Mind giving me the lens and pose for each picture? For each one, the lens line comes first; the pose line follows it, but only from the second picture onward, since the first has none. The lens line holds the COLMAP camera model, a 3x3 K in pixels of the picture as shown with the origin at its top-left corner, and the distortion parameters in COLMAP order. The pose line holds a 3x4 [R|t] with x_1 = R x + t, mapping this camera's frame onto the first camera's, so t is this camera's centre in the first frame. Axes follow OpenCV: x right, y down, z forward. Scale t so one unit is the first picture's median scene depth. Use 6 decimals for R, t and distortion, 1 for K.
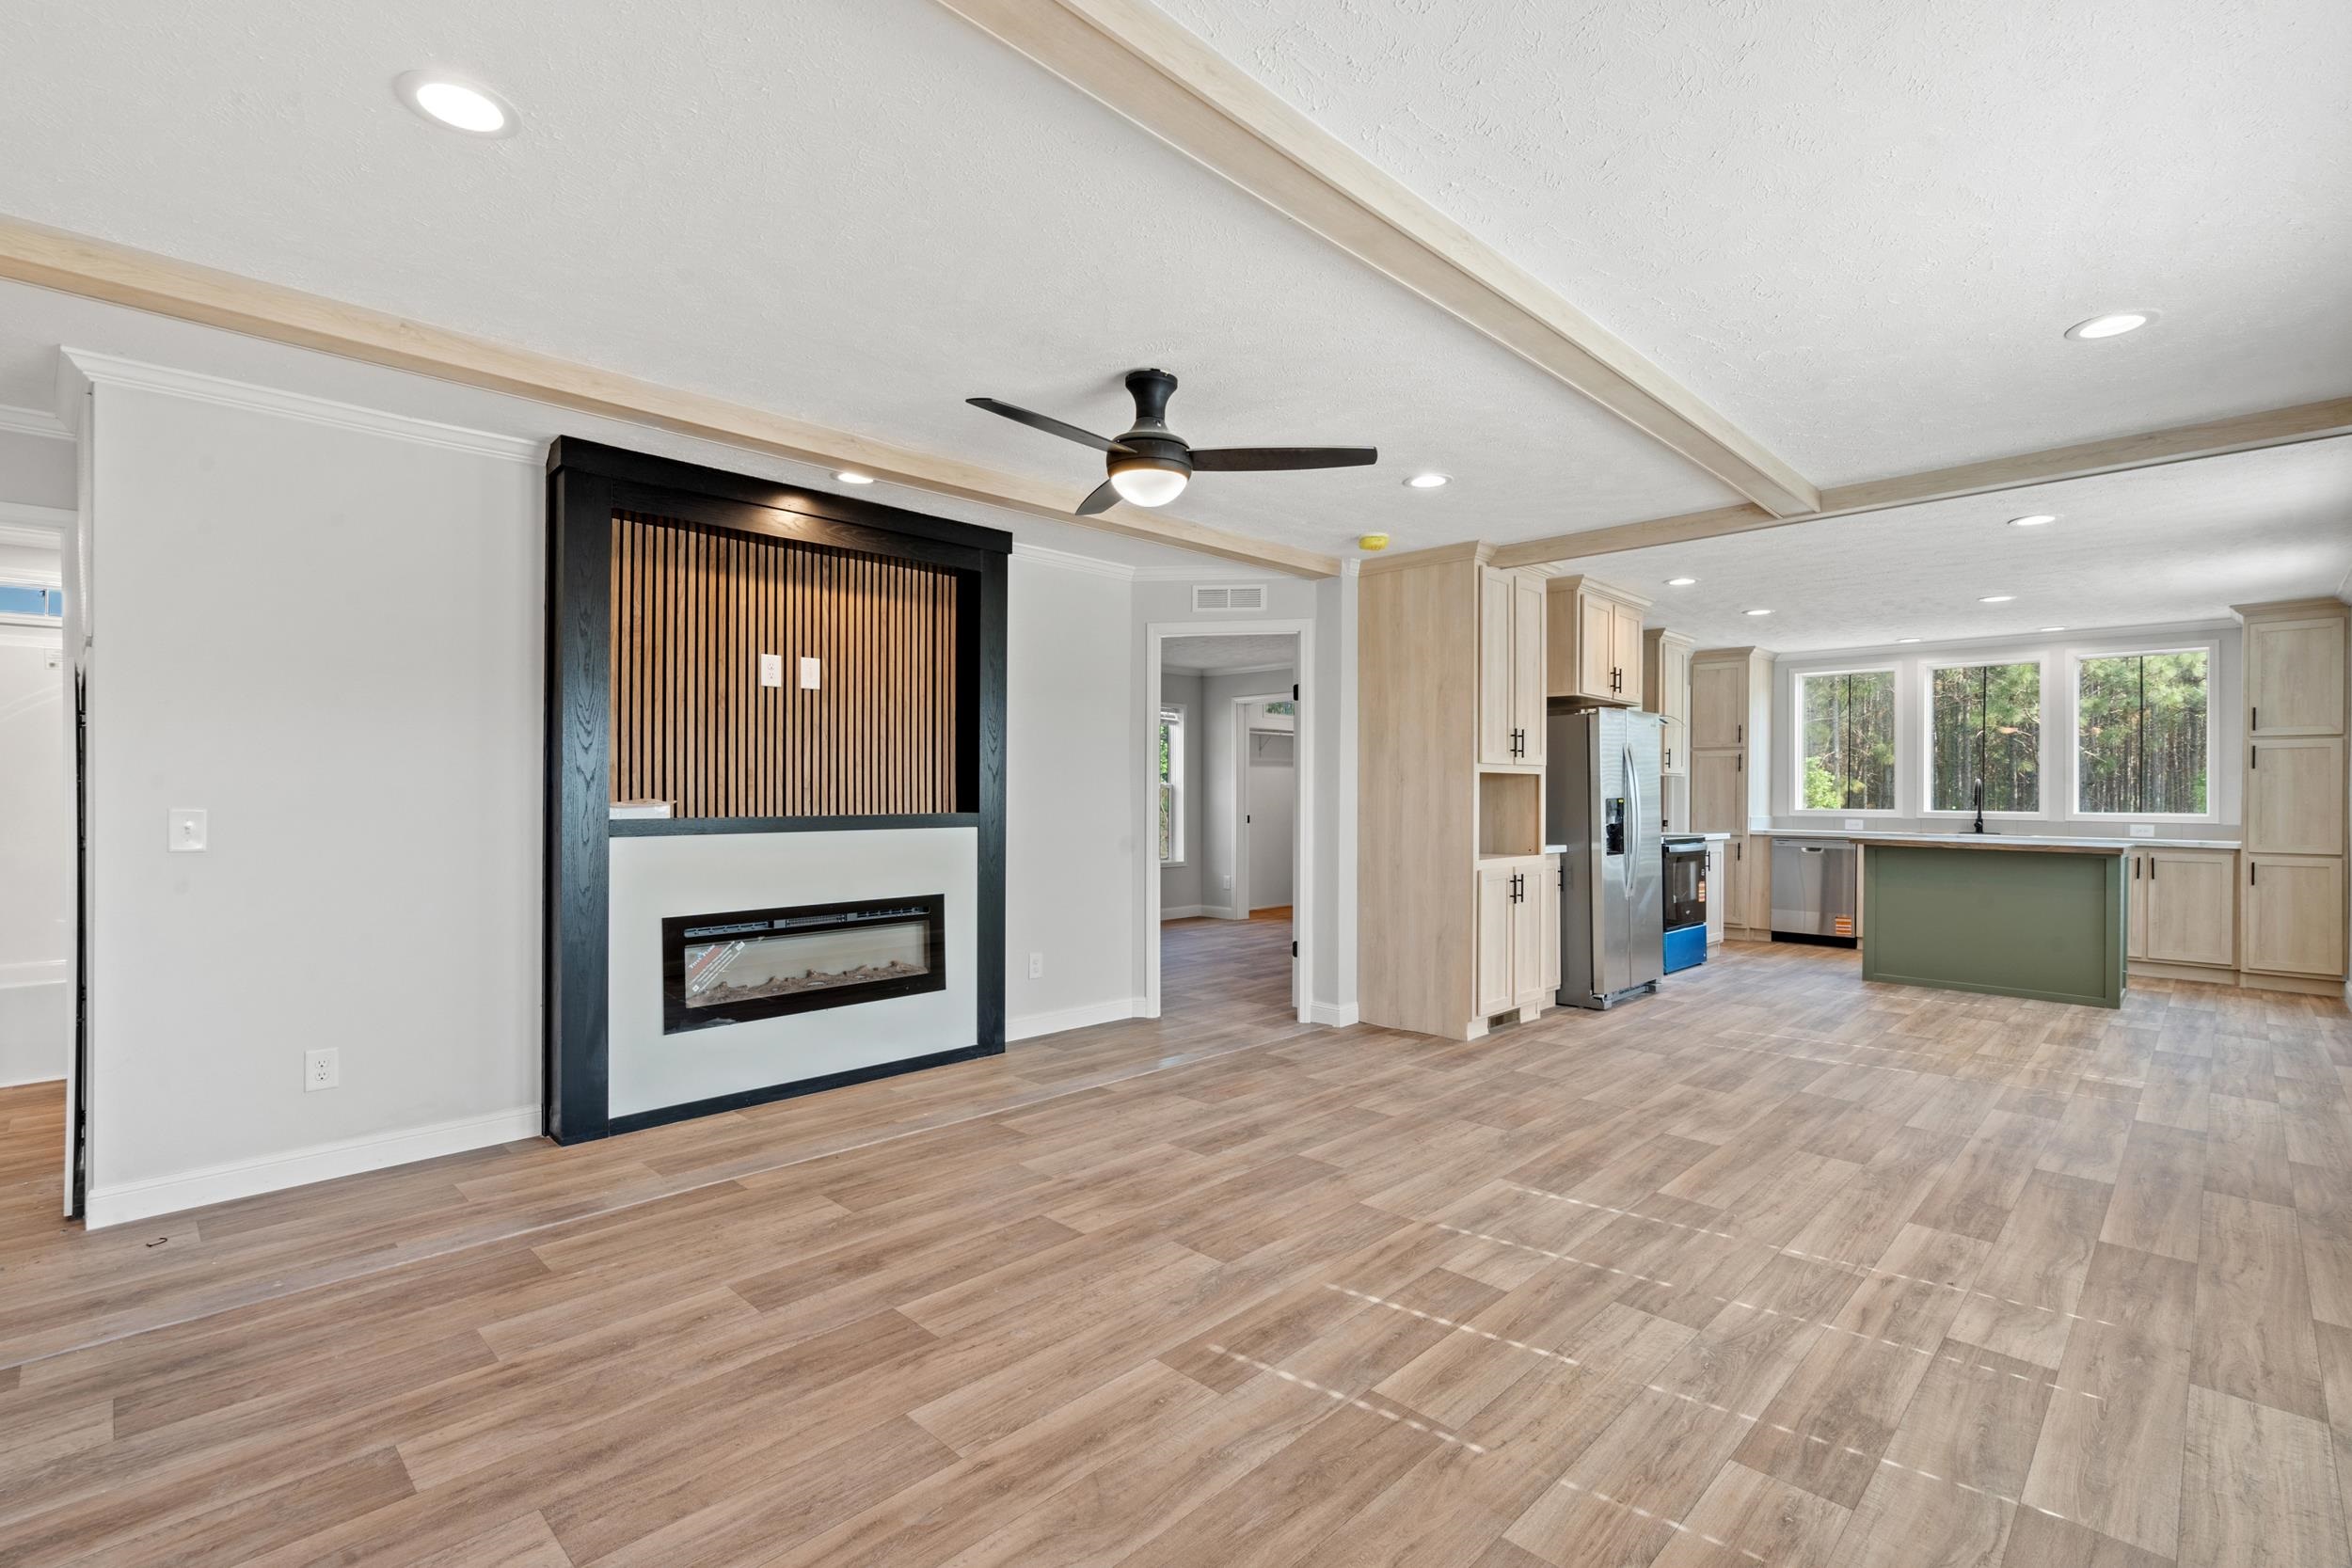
lens RADIAL K [[1065.8, 0, 1169.5], [0, 1065.8, 786.4], [0, 0, 1]] dist [-0.011819, 0.003170]
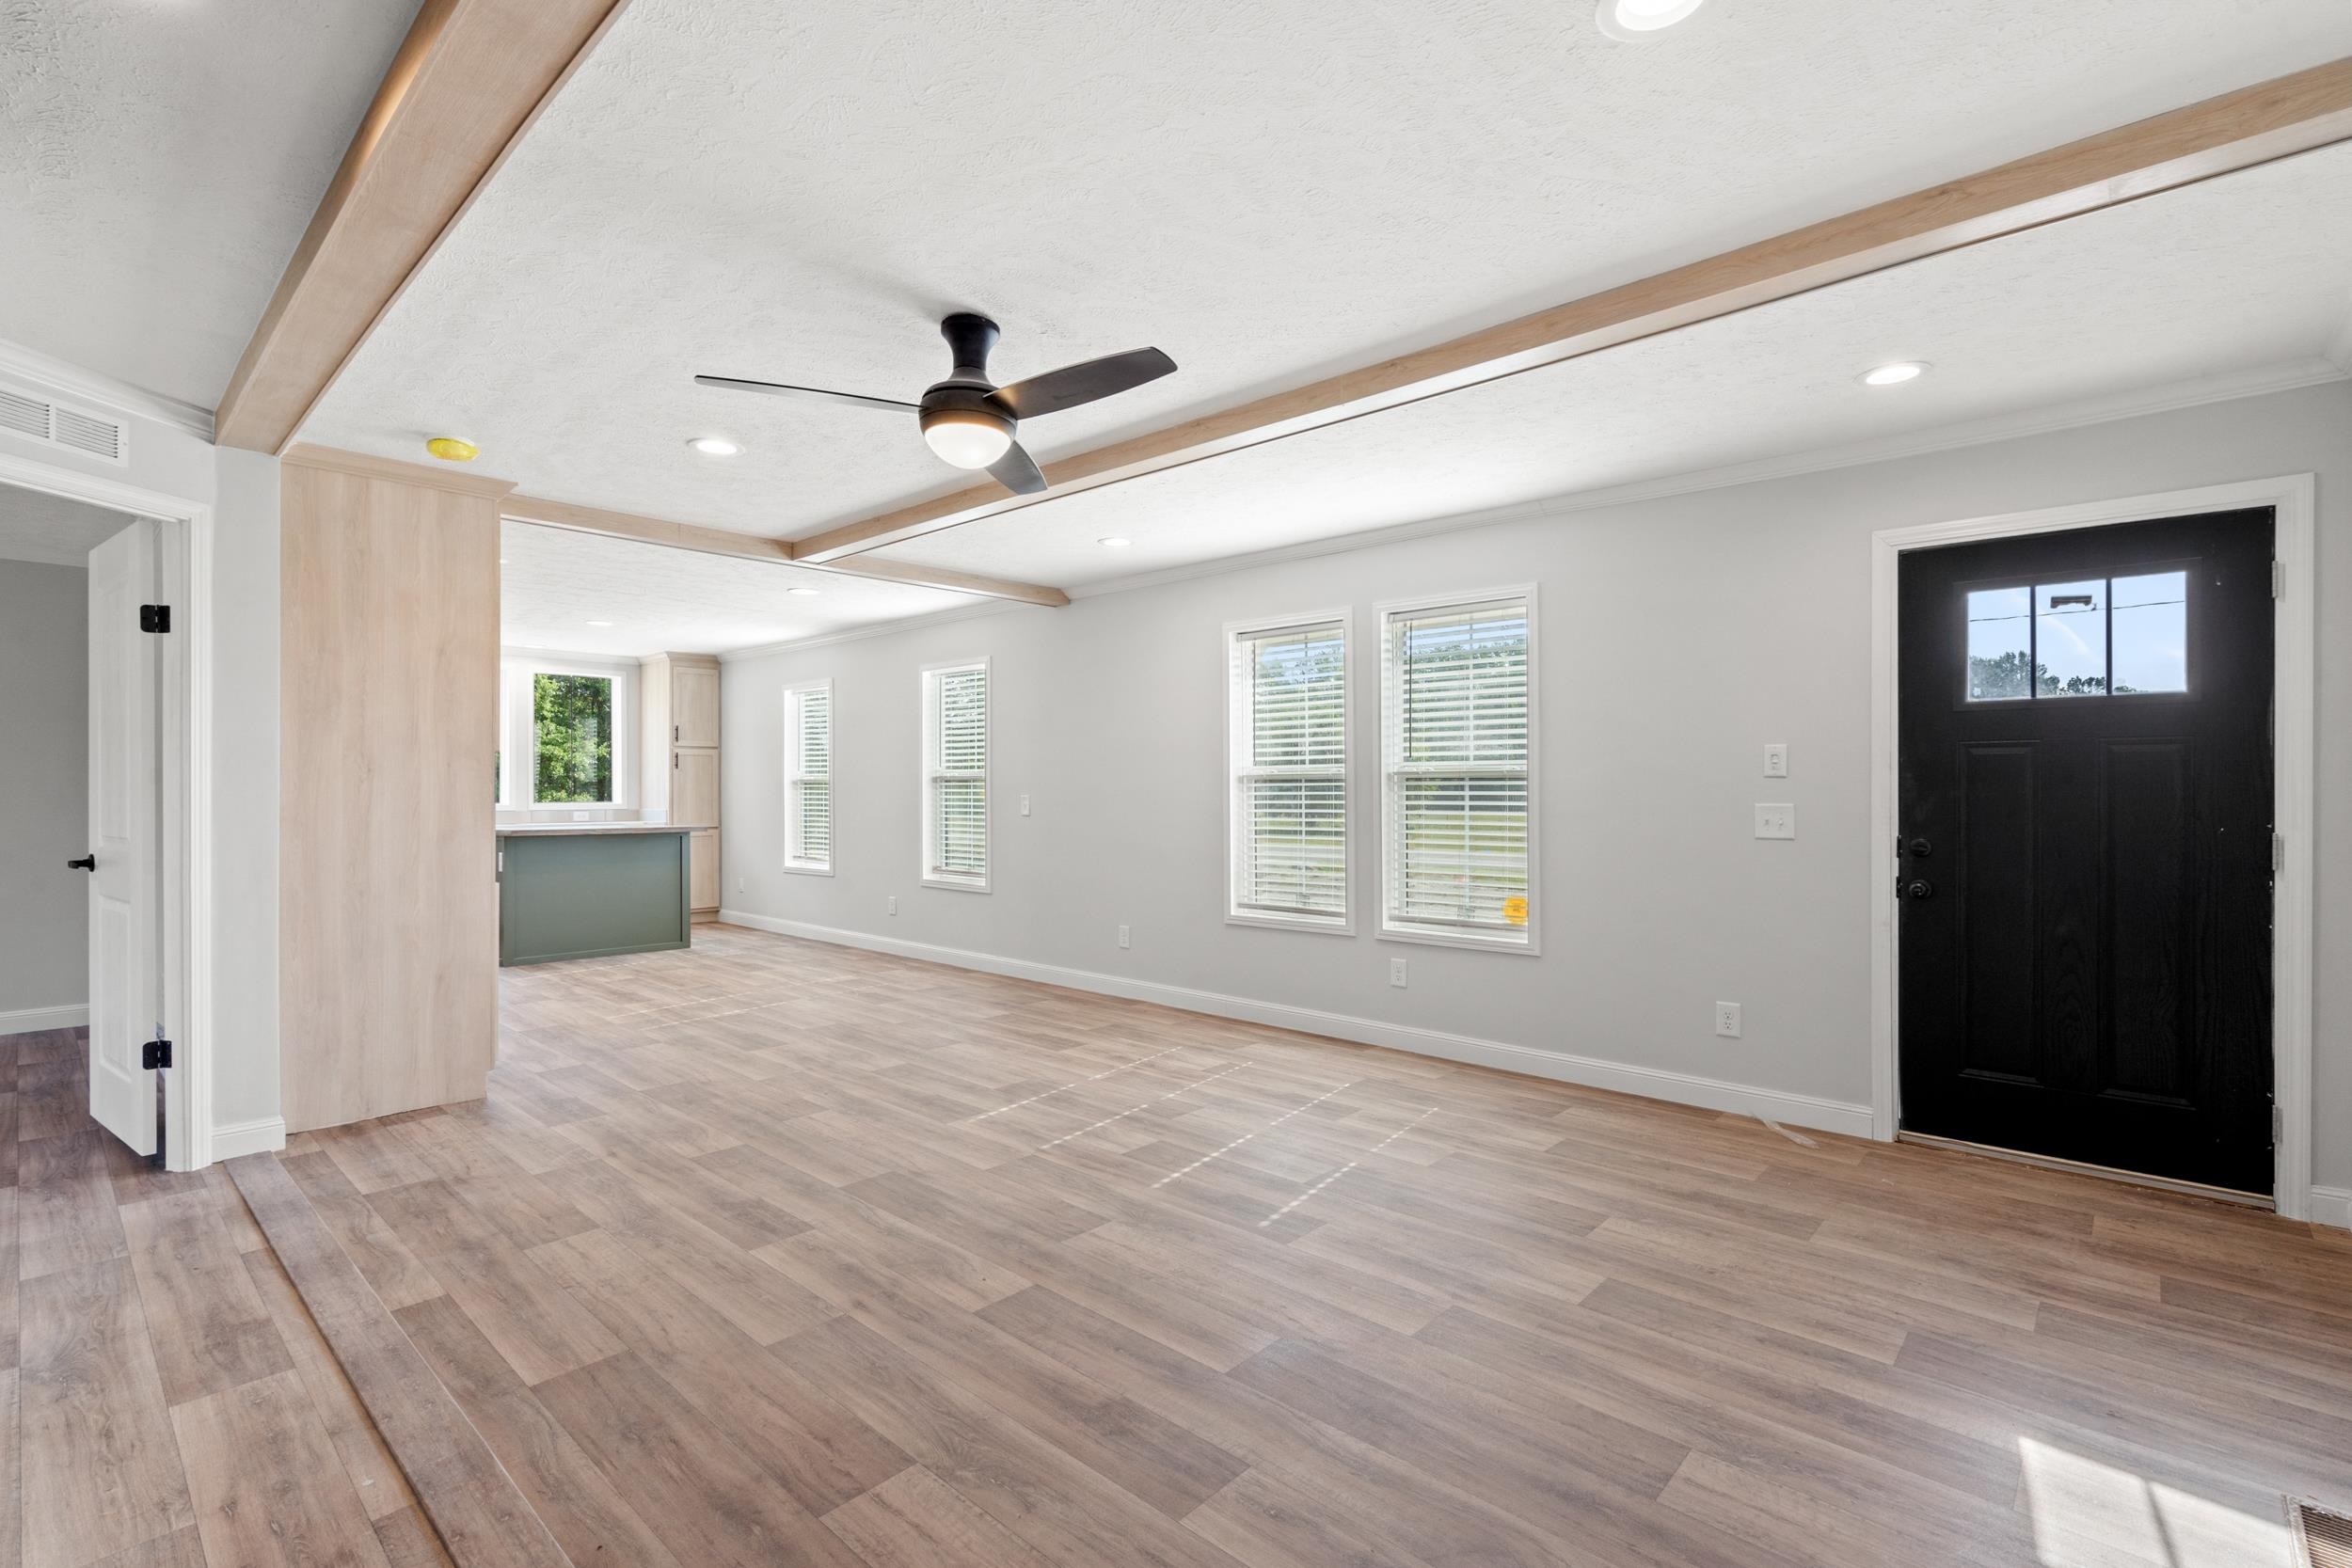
lens RADIAL K [[1065.8, 0, 1170.2], [0, 1065.8, 790.7], [0, 0, 1]] dist [-0.011819, 0.003170]
pose [[-0.037446, -0.006146, 0.999280, -0.898002], [-0.004260, 0.999973, 0.005991, 0.000909], [-0.999290, -0.004033, -0.037471, 0.851816]]
